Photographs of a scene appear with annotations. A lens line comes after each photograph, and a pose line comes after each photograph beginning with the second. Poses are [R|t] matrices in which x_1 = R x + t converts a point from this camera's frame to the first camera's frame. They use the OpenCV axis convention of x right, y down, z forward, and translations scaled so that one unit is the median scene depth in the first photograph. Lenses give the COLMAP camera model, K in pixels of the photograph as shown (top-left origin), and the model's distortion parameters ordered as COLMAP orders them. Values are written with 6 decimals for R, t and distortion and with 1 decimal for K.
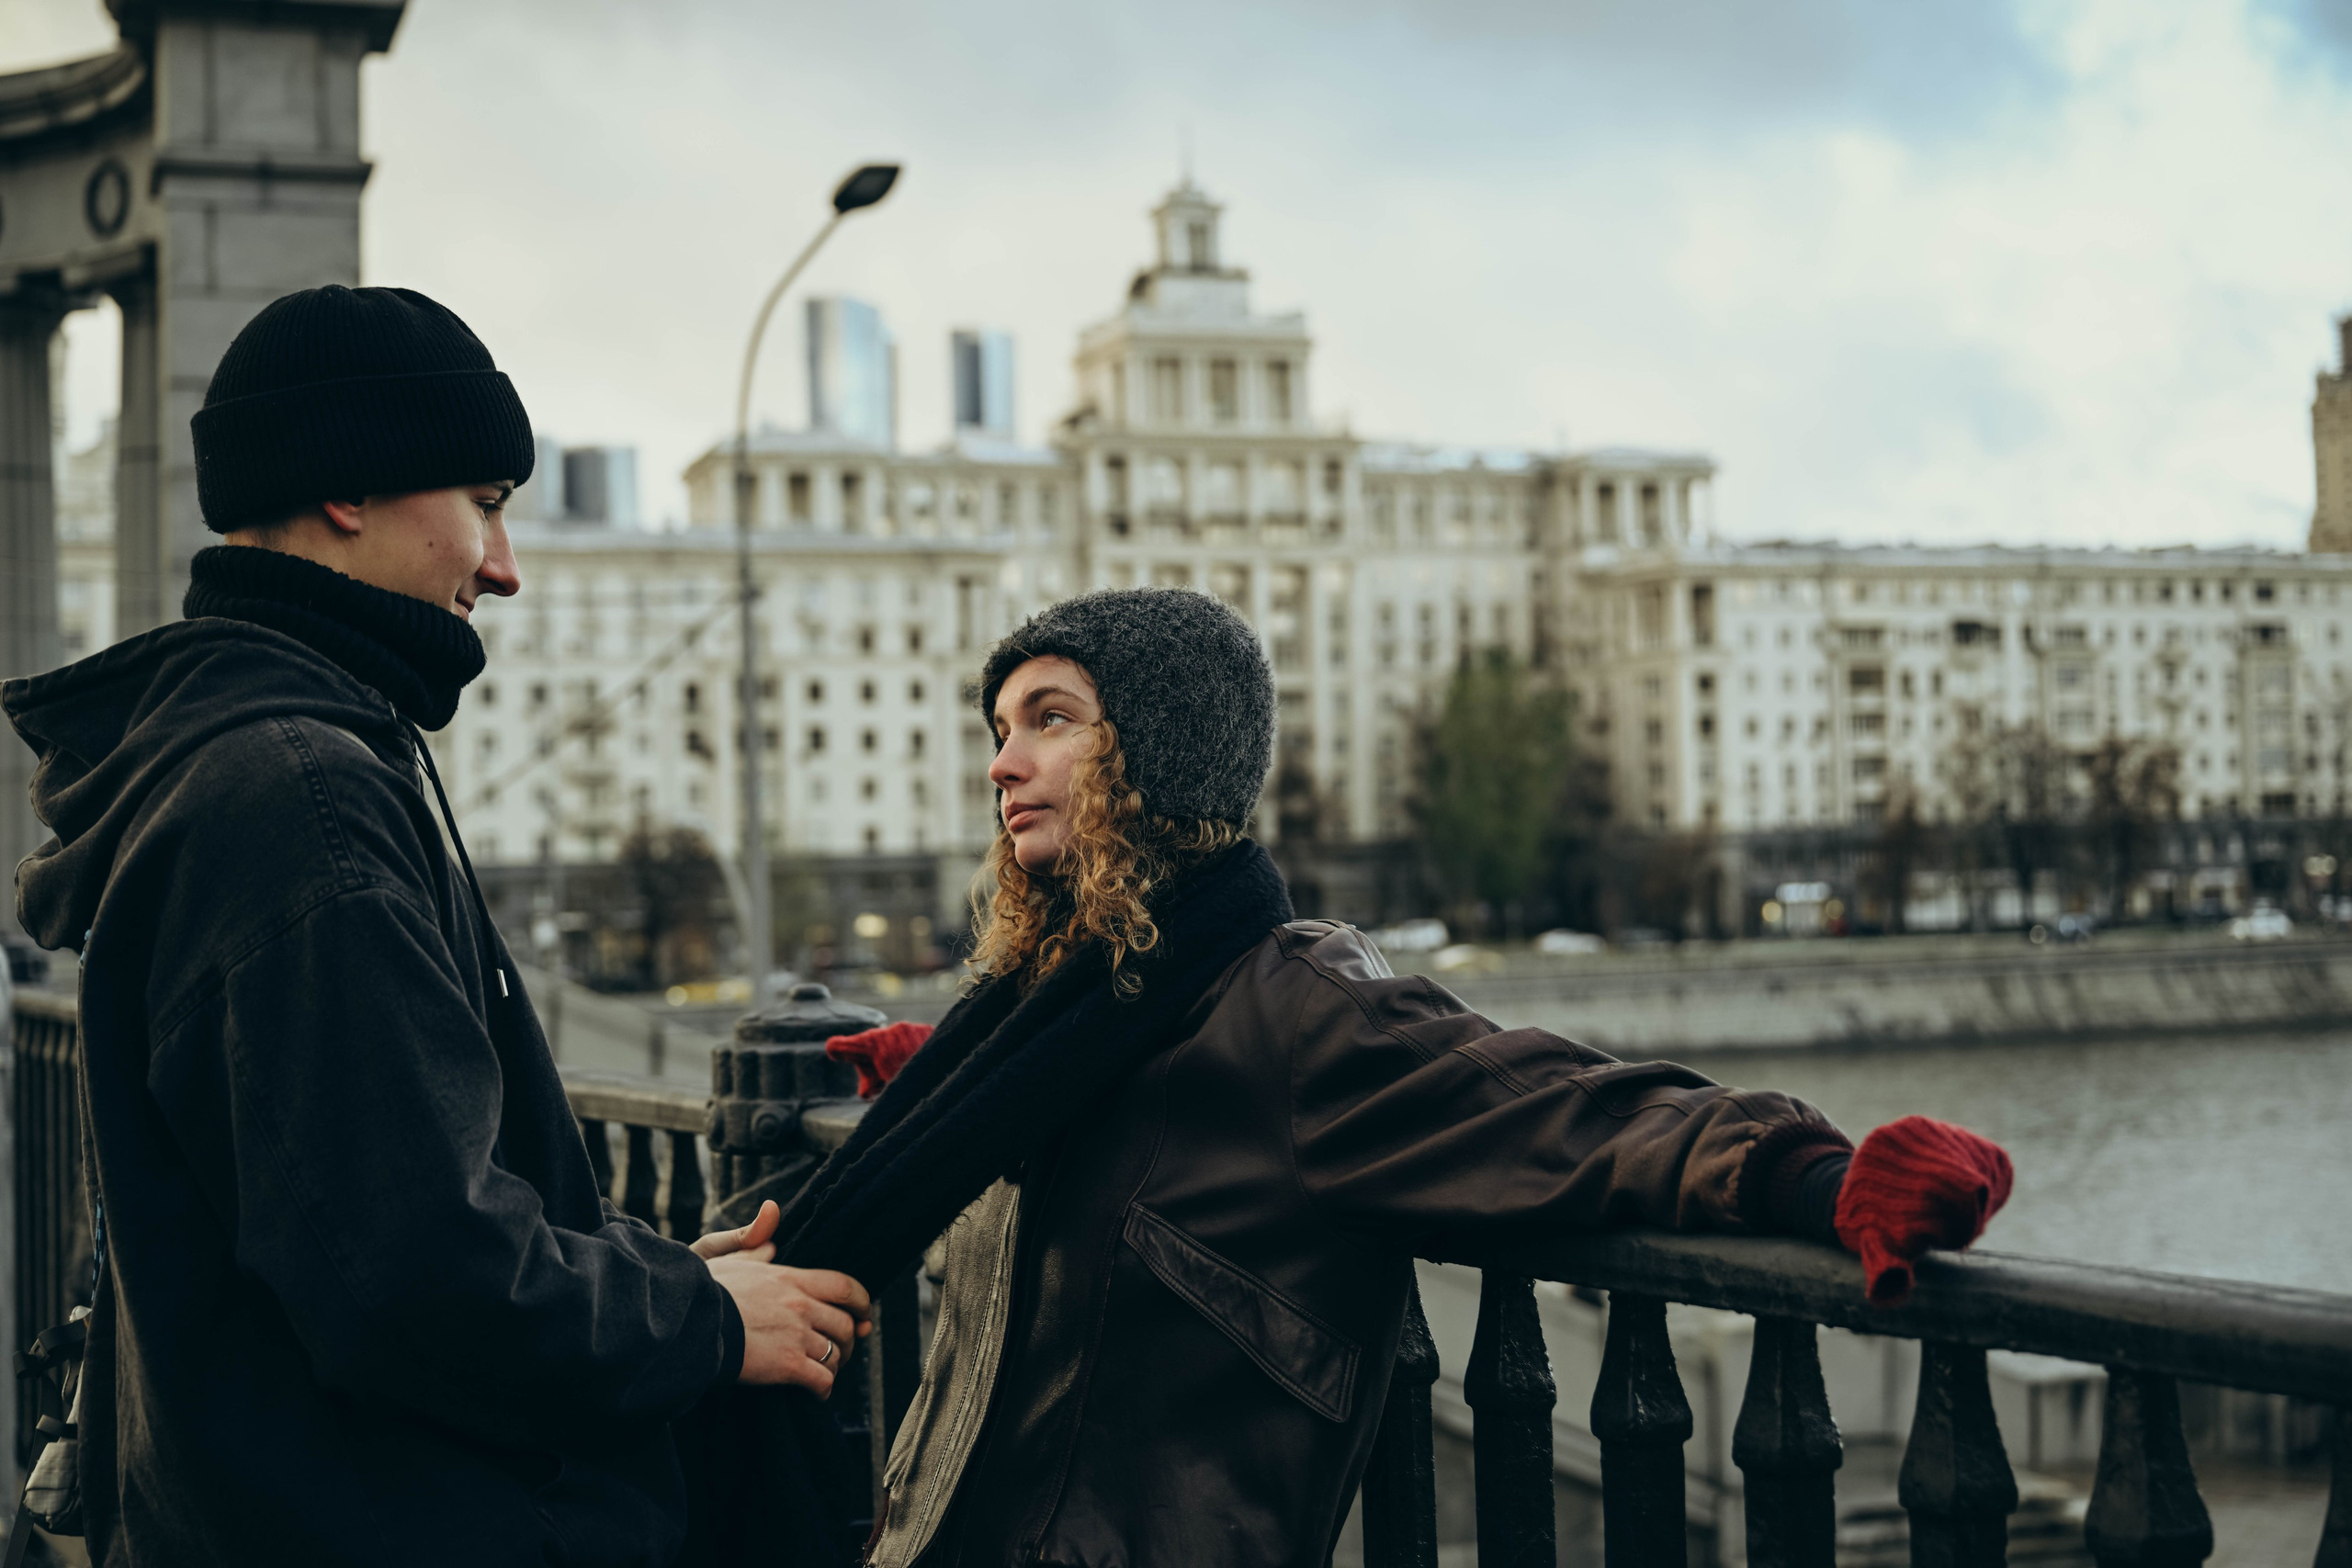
lens RADIAL K [[3532.0, 0, 1176.0], [0, 3532.0, 784.0], [0, 0, 1]] dist [0.022490, 0.064401]
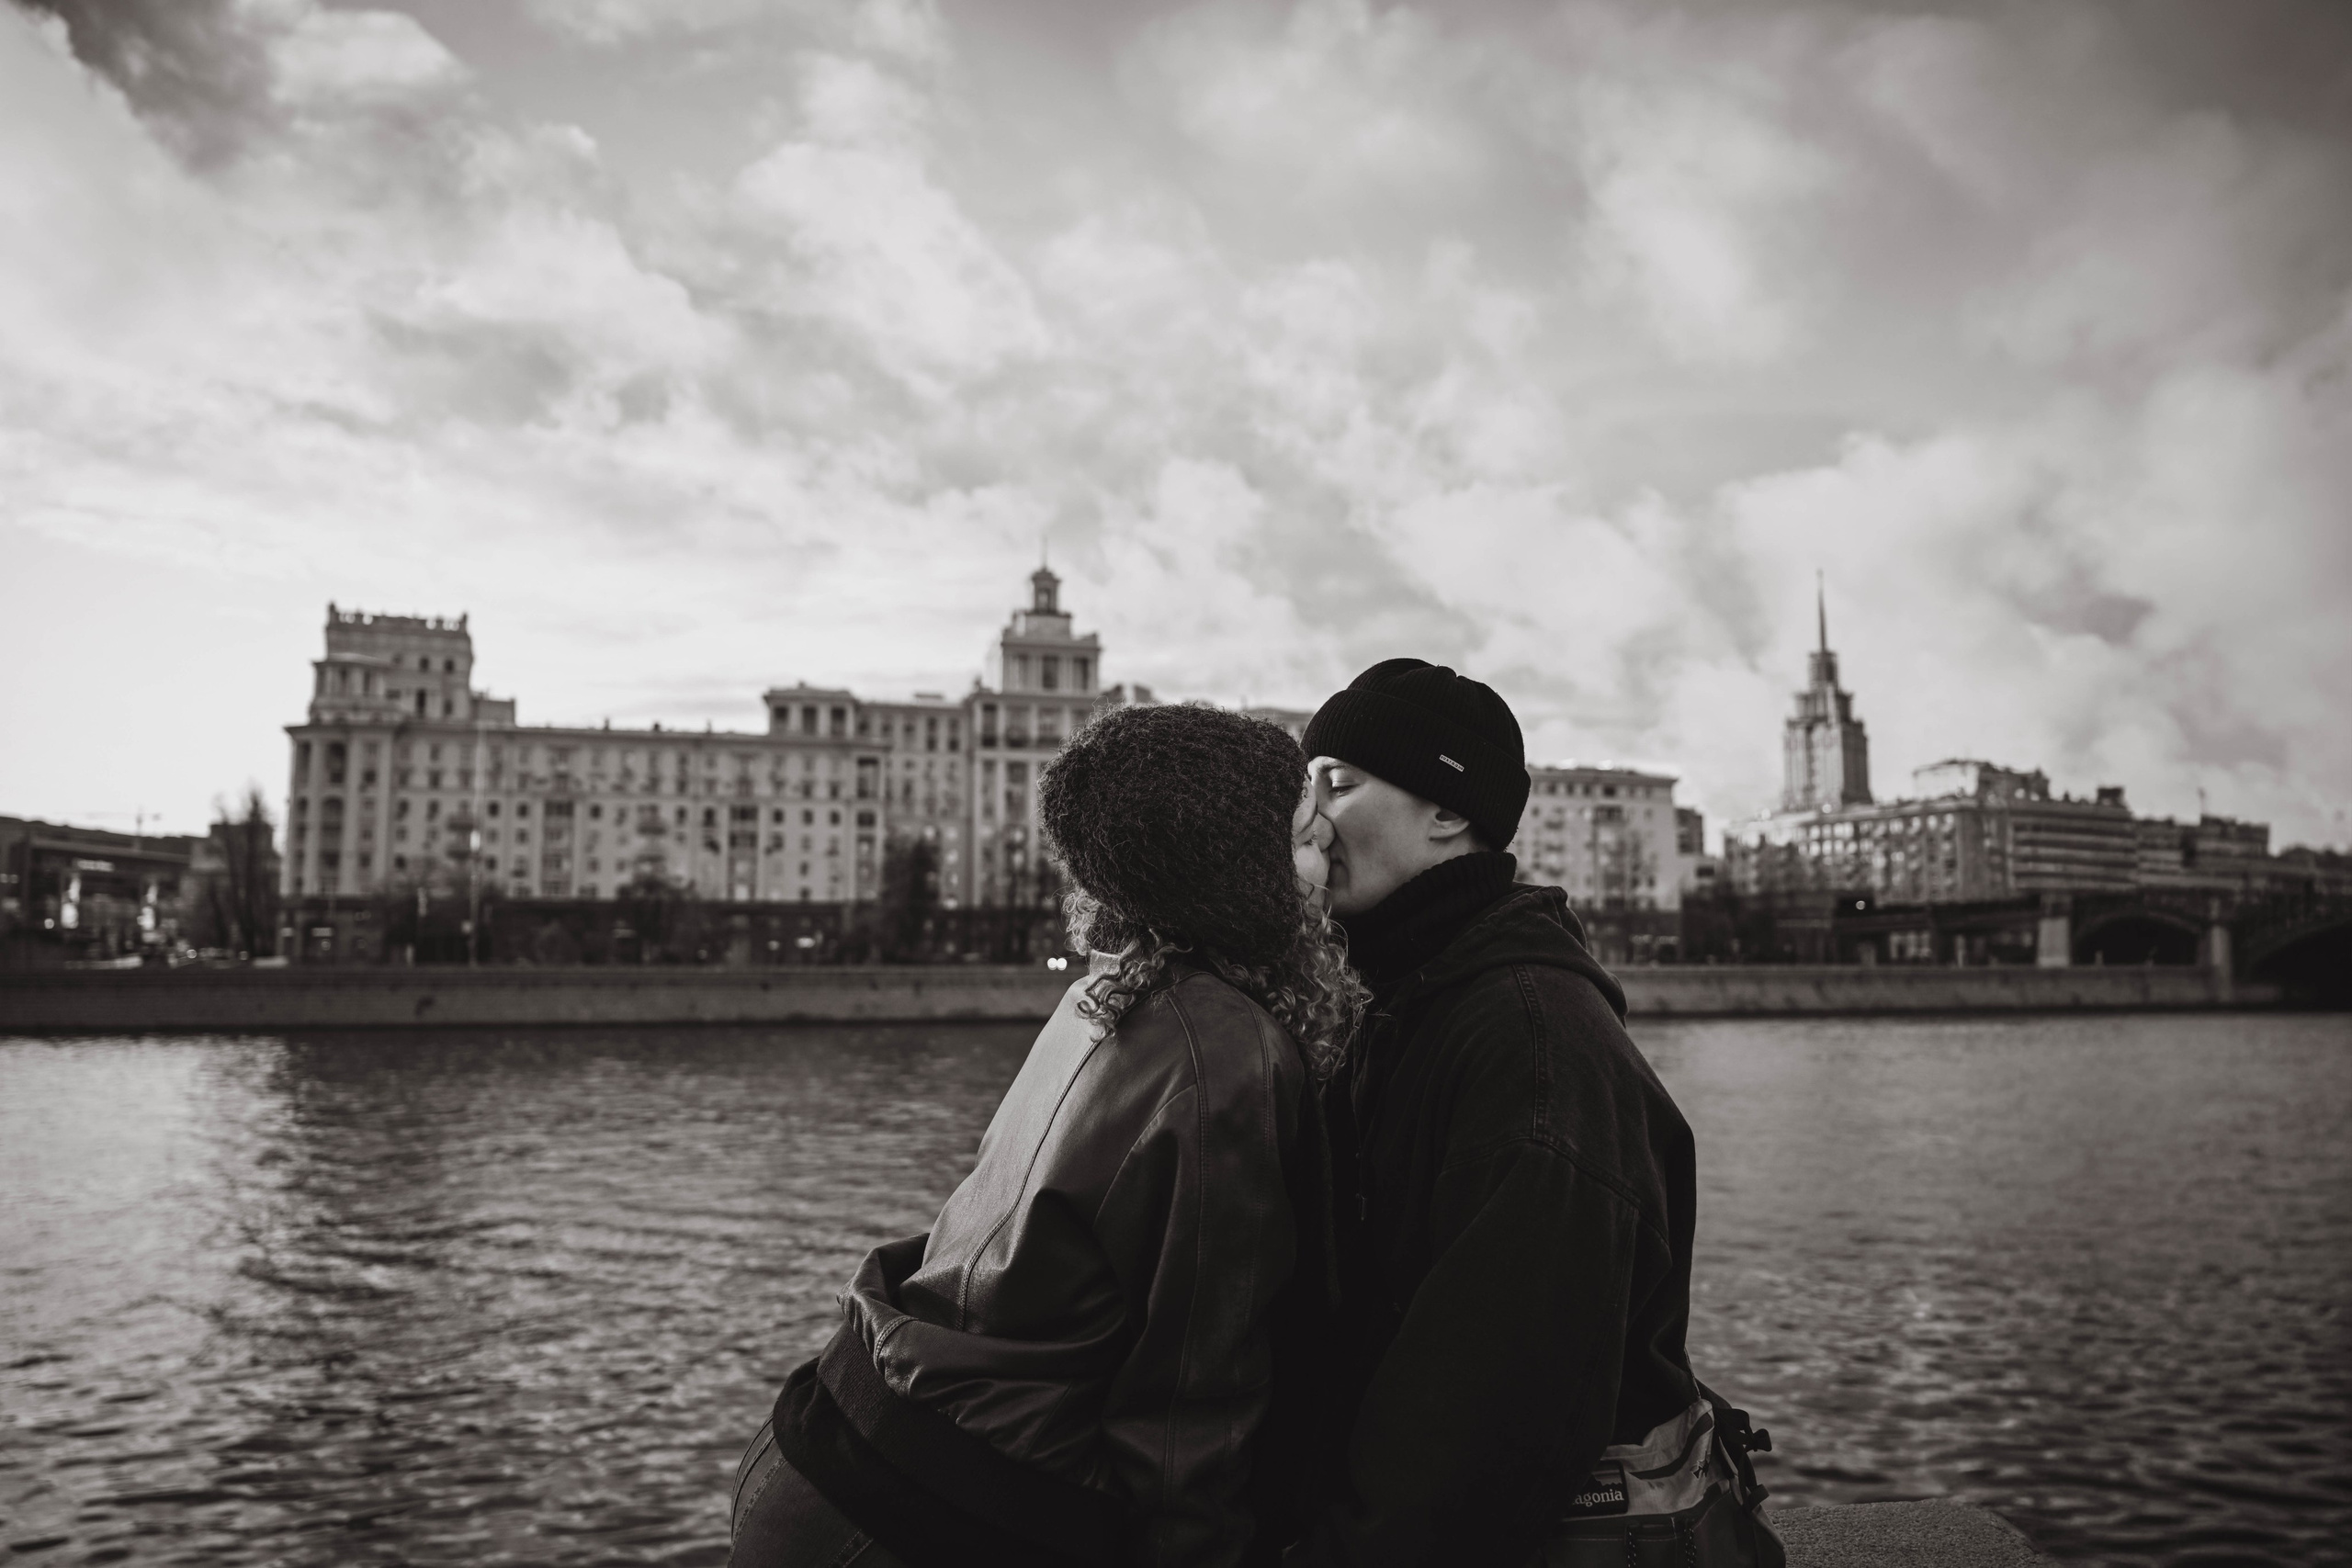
lens RADIAL K [[1577.0, 0, 1177.4], [0, 1577.0, 795.2], [0, 0, 1]] dist [-0.006906, 0.017782]
pose [[0.995192, 0.021084, -0.095651, 0.176094], [-0.028103, 0.996962, -0.072637, 0.016477], [0.093829, 0.074976, 0.992761, 0.169317]]
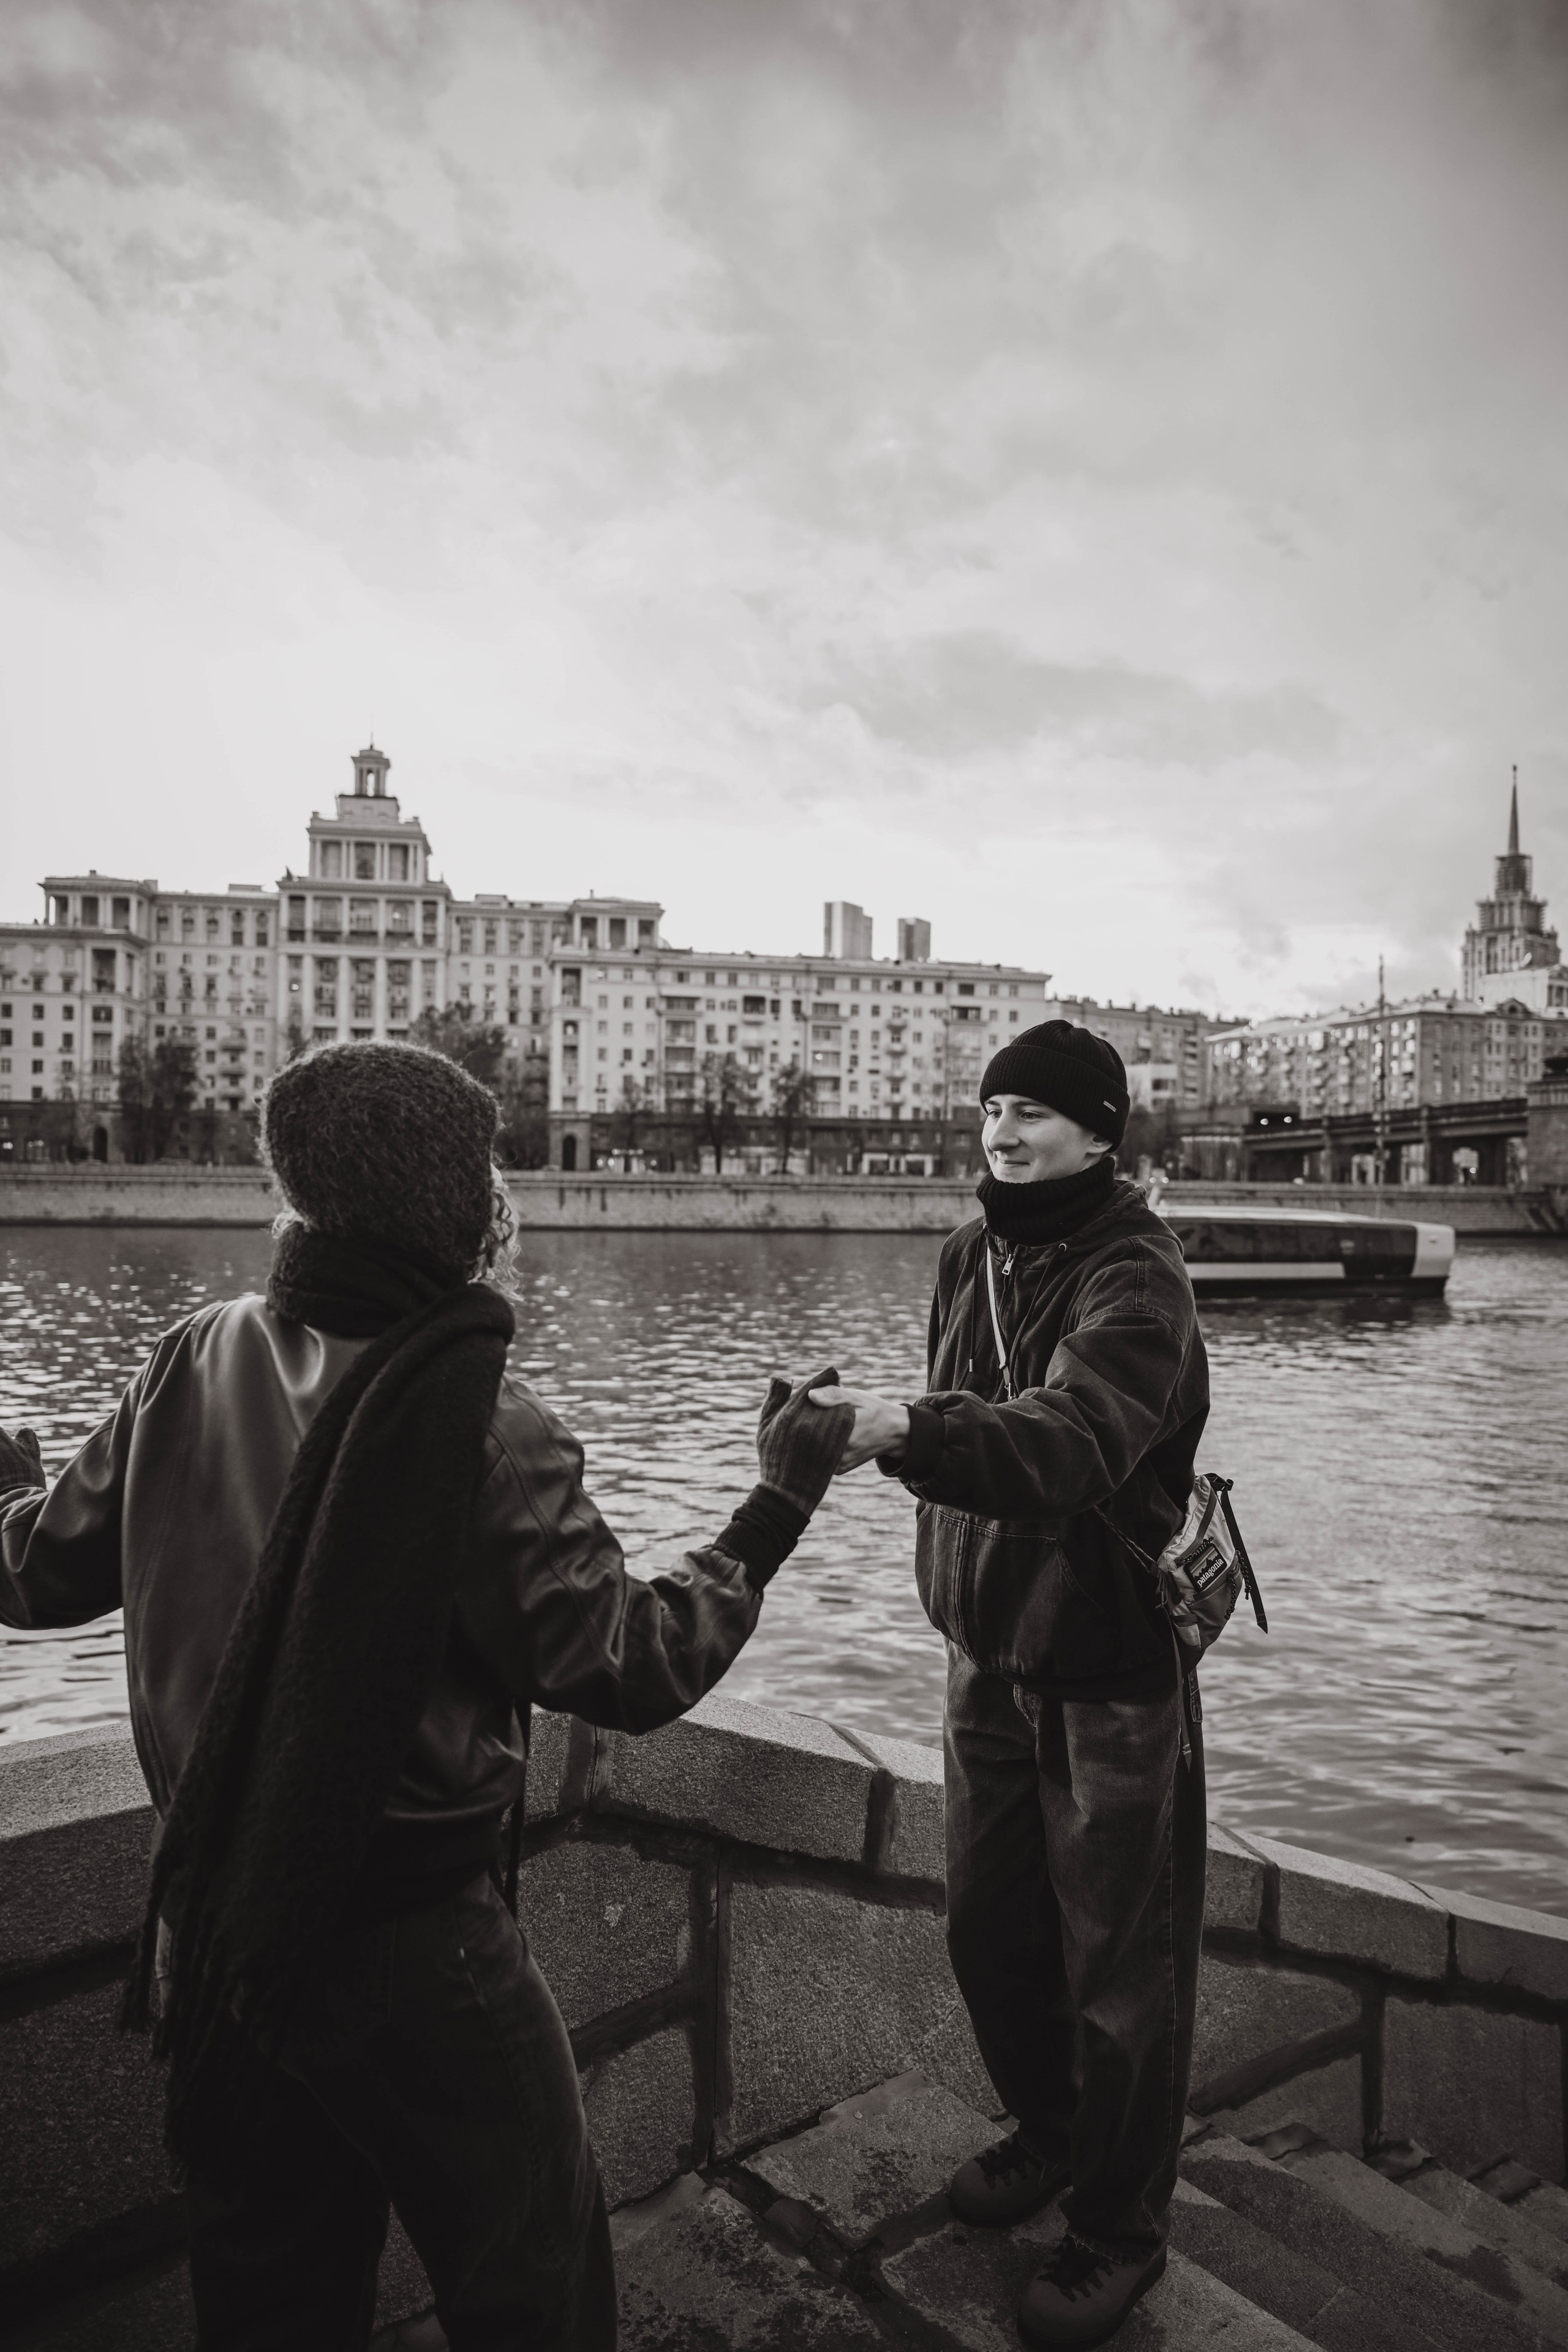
lens RADIAL K [[1577.2, 0, 783.5], [0, 1577.2, 1187.8], [0, 0, 1]] dist [-0.006906, 0.017782]
pose [[0.979571, 0.045265, -0.195937, 0.409930], [-0.038637, 0.998549, 0.037525, 0.017121], [0.197352, -0.029188, 0.979898, 0.270549]]
